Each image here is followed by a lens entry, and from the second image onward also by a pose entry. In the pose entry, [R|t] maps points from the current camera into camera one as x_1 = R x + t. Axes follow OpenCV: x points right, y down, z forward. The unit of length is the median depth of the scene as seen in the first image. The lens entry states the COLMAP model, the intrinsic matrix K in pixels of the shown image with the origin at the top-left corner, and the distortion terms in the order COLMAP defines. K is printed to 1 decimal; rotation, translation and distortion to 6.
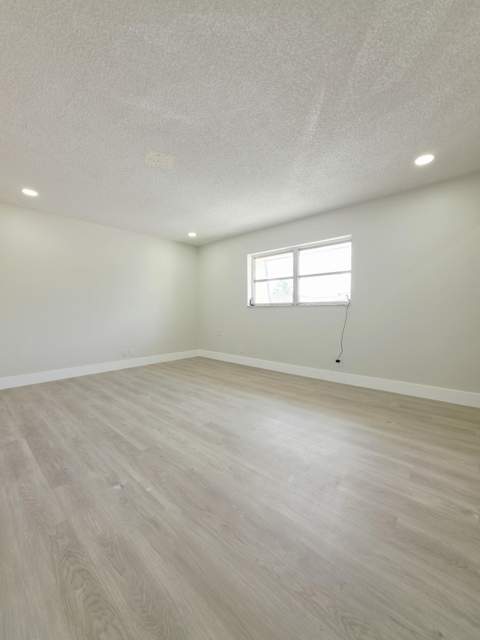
lens RADIAL K [[257.1, 0, 241.3], [0, 257.1, 319.2], [0, 0, 1]] dist [-0.002970, 0.000187]
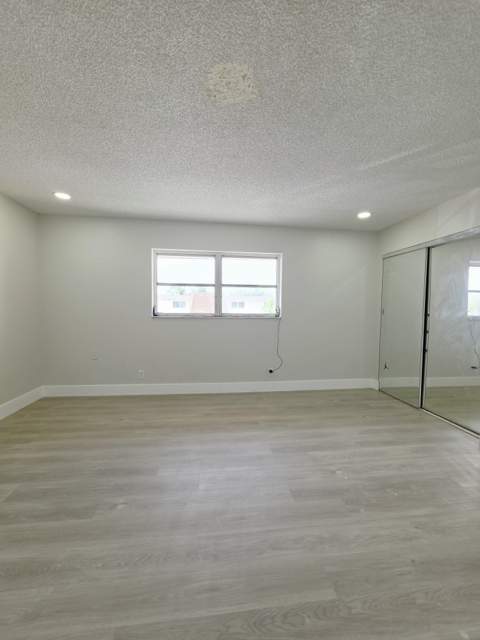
lens RADIAL K [[257.1, 0, 241.3], [0, 257.1, 319.2], [0, 0, 1]] dist [-0.002970, 0.000187]
pose [[0.652351, -0.022423, 0.757586, -0.450272], [0.011689, 0.999741, 0.019526, -0.065505], [-0.757827, -0.003883, 0.652444, 0.368970]]
